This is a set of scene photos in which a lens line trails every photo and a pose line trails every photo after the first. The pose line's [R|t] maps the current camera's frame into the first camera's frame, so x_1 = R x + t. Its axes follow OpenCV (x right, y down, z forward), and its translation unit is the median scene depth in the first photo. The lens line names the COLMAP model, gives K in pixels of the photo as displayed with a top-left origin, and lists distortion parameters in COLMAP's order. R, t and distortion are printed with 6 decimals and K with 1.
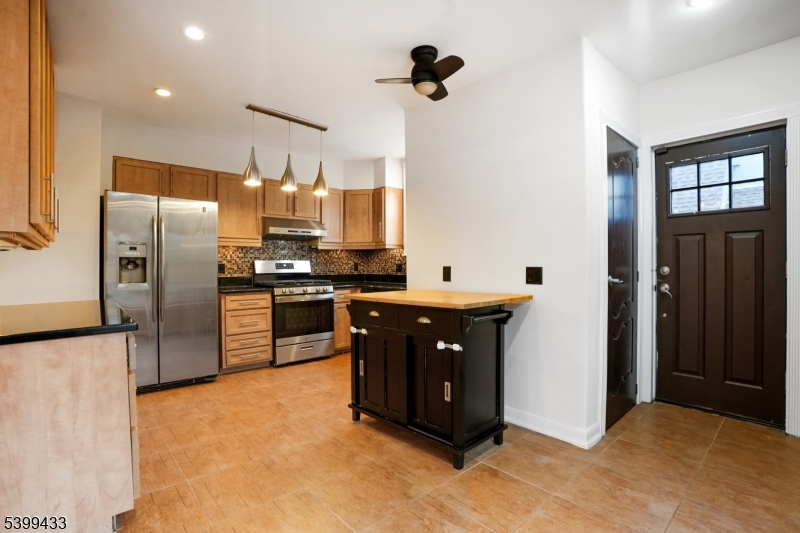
lens RADIAL K [[376.7, 0, 401.7], [0, 376.7, 270.3], [0, 0, 1]] dist [-0.071776, 0.028261]
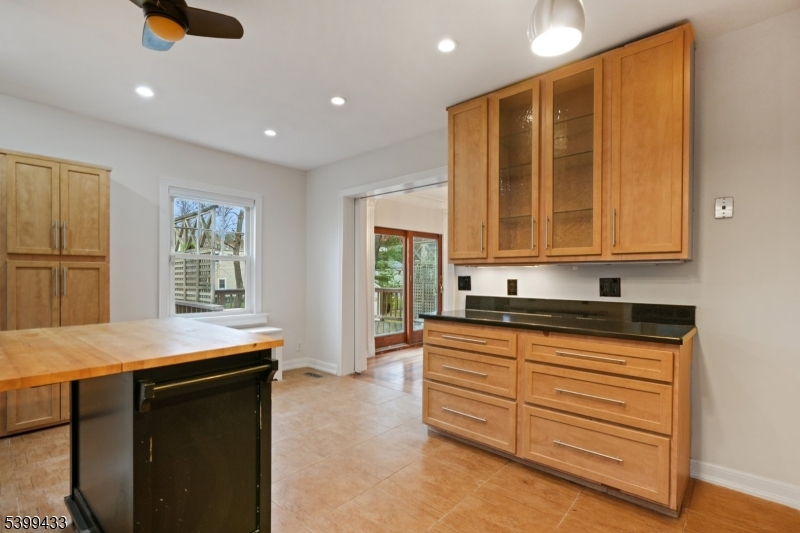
lens RADIAL K [[376.7, 0, 401.7], [0, 376.7, 270.3], [0, 0, 1]] dist [-0.071776, 0.028261]
pose [[-0.994268, 0.000066, -0.106921, -0.319692], [-0.001034, 0.999947, 0.010233, -0.048706], [0.106916, 0.010284, -0.994215, 1.863647]]
